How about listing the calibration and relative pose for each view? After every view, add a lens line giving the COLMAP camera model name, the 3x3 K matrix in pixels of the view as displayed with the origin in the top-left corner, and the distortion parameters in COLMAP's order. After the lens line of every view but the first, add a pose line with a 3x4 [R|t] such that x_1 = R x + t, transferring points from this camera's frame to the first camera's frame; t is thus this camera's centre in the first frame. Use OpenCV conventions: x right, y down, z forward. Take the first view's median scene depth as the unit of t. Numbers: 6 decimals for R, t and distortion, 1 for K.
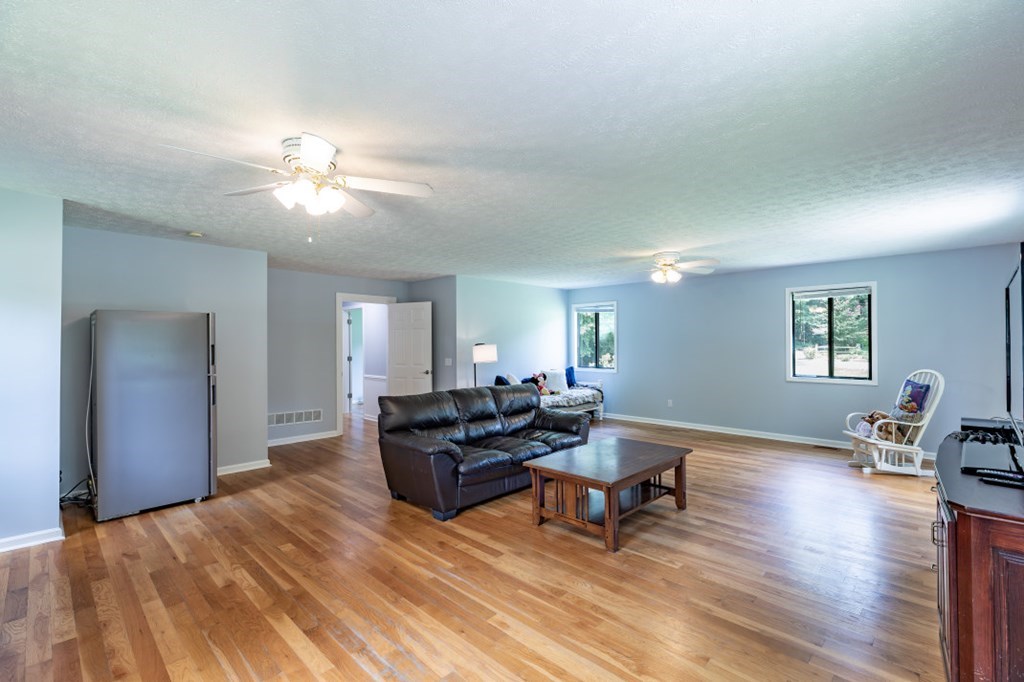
lens RADIAL K [[460.0, 0, 512.0], [0, 460.0, 341.0], [0, 0, 1]] dist [0.001384, 0.000043]
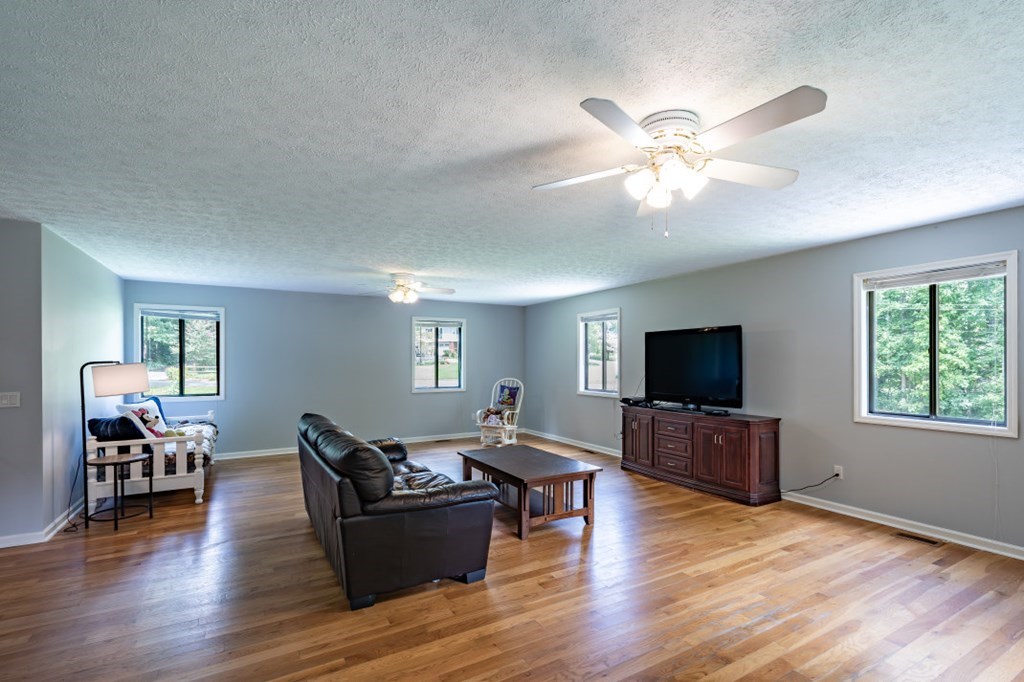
lens RADIAL K [[468.3, 0, 509.3], [0, 468.3, 384.4], [0, 0, 1]] dist [0.000474, 0.000036]
pose [[0.282454, -0.045960, 0.958179, -0.600262], [-0.006893, 0.998729, 0.049937, 0.000793], [-0.959256, -0.020710, 0.281778, 0.472200]]
